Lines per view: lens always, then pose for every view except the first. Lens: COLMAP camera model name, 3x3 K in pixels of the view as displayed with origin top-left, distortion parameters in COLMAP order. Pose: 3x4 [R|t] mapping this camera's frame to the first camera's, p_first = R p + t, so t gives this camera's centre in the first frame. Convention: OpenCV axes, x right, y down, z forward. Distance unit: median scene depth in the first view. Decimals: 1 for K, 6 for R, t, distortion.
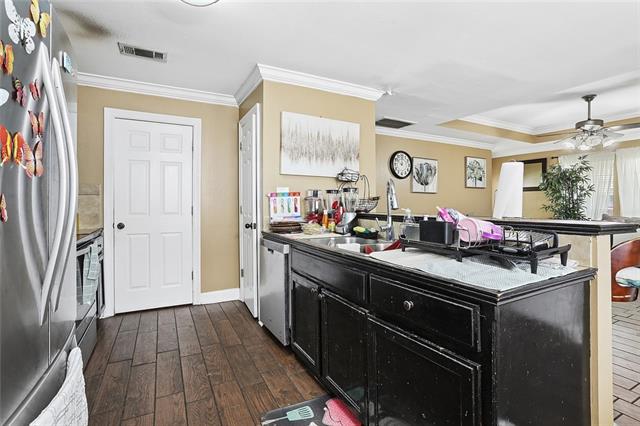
lens RADIAL K [[303.7, 0, 320.5], [0, 303.7, 206.8], [0, 0, 1]] dist [-0.029531, 0.001076]
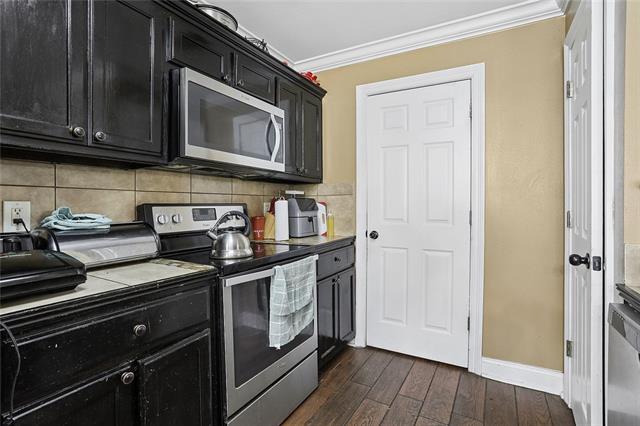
lens RADIAL K [[303.7, 0, 320.5], [0, 303.7, 206.8], [0, 0, 1]] dist [-0.029531, 0.001076]
pose [[0.533303, 0.005055, -0.845909, -0.071798], [-0.014760, 0.999886, -0.003330, -0.003245], [0.845795, 0.014261, 0.533317, 0.419270]]
